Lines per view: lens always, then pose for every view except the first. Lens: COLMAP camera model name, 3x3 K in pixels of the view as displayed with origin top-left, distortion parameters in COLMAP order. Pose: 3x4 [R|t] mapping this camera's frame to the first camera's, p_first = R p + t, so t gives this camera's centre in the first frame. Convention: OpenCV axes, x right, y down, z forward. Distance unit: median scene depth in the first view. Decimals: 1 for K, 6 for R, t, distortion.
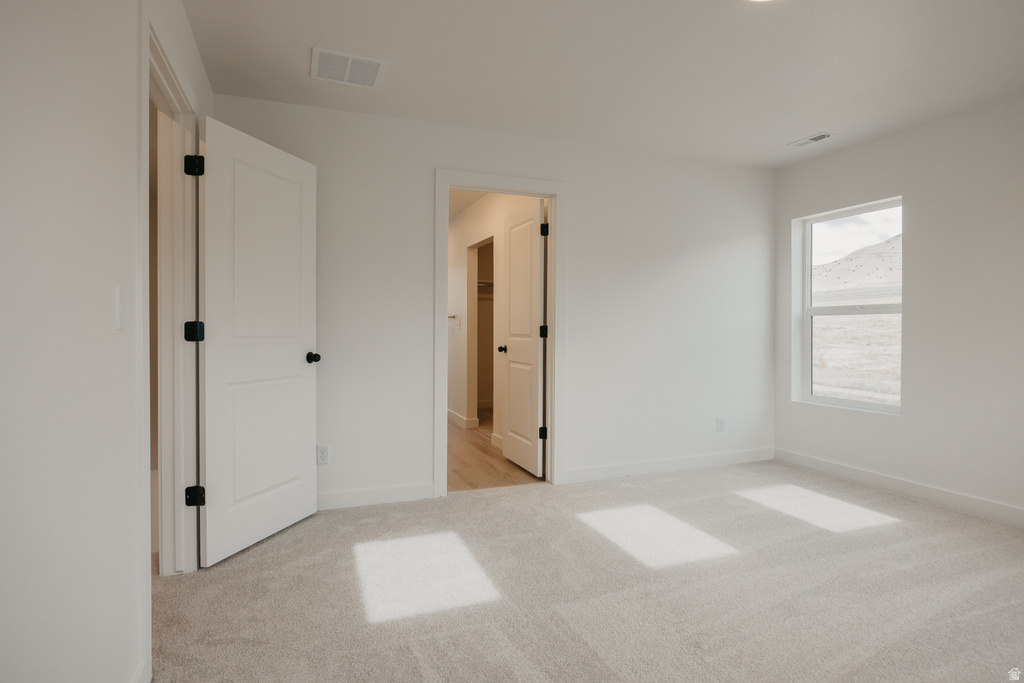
lens RADIAL K [[562.7, 0, 512.0], [0, 562.7, 339.3], [0, 0, 1]] dist [-0.022995, -0.000149]
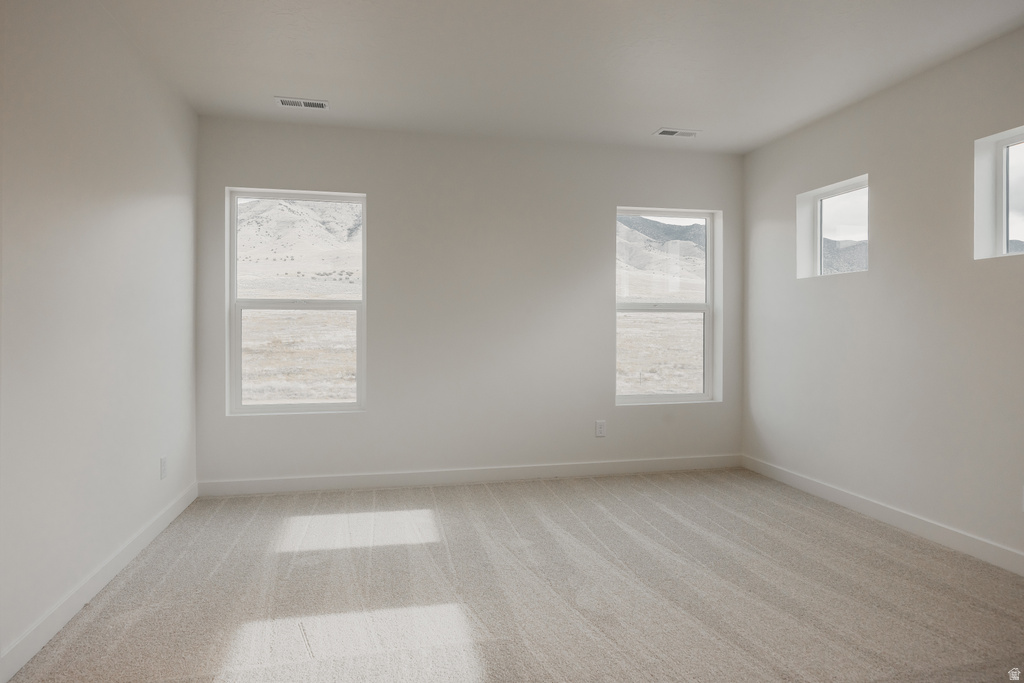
lens RADIAL K [[562.7, 0, 500.9], [0, 562.7, 321.6], [0, 0, 1]] dist [-0.022995, -0.000149]
pose [[0.145082, 0.020564, 0.989206, -0.279302], [0.020435, 0.999508, -0.023776, 0.004558], [-0.989209, 0.023663, 0.144591, 0.627152]]
